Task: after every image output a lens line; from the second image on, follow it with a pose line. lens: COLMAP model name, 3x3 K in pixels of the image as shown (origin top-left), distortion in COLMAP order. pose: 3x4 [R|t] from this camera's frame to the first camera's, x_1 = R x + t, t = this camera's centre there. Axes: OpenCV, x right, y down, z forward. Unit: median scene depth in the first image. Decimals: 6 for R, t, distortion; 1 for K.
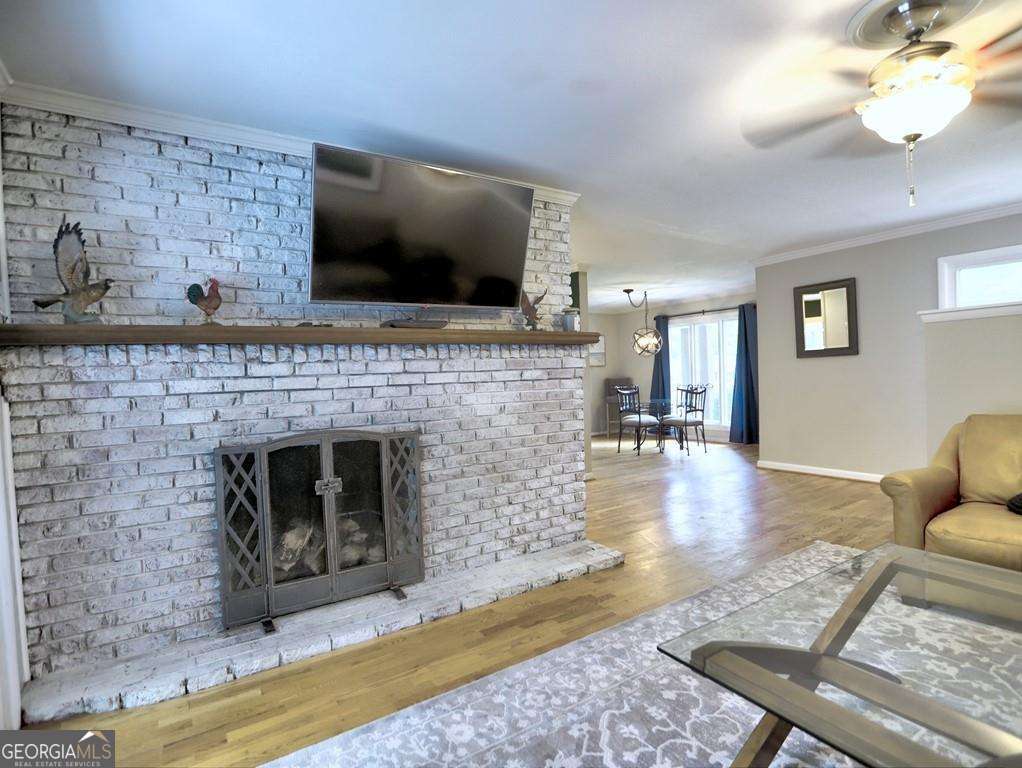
lens RADIAL K [[529.3, 0, 520.3], [0, 529.3, 388.5], [0, 0, 1]] dist [-0.029376, 0.005100]
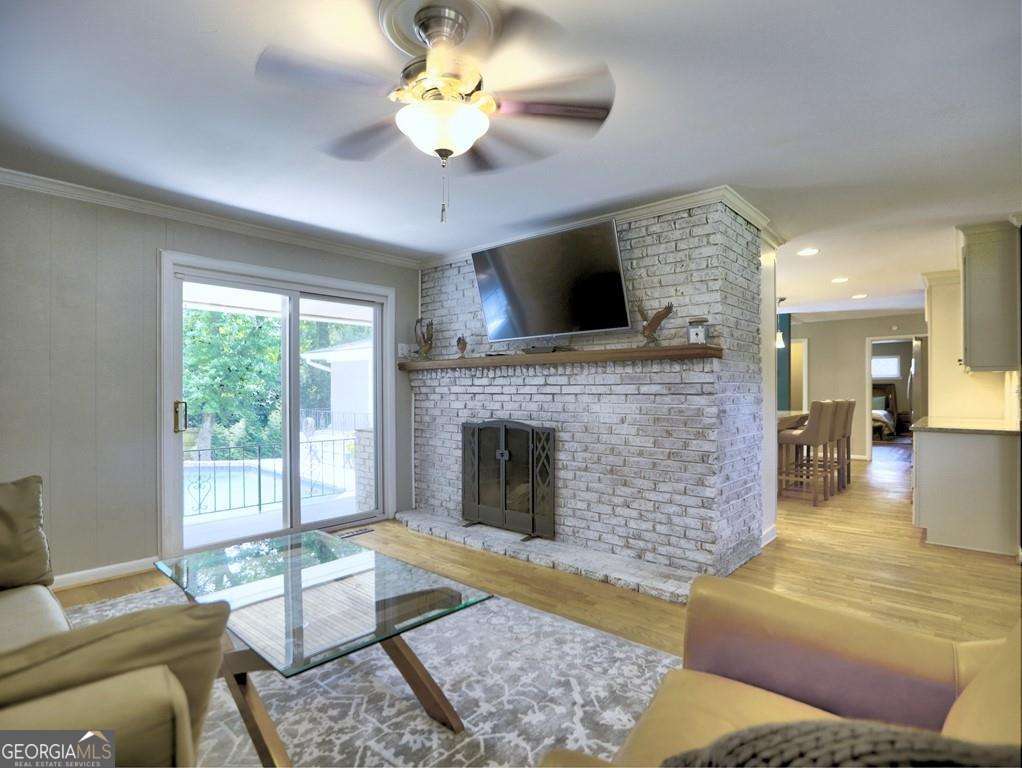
lens RADIAL K [[529.3, 0, 521.5], [0, 529.3, 387.5], [0, 0, 1]] dist [-0.029376, 0.005100]
pose [[0.275642, 0.031317, -0.960750, 1.046968], [-0.029440, 0.999275, 0.024127, -0.052230], [0.960810, 0.021634, 0.276364, 0.528292]]
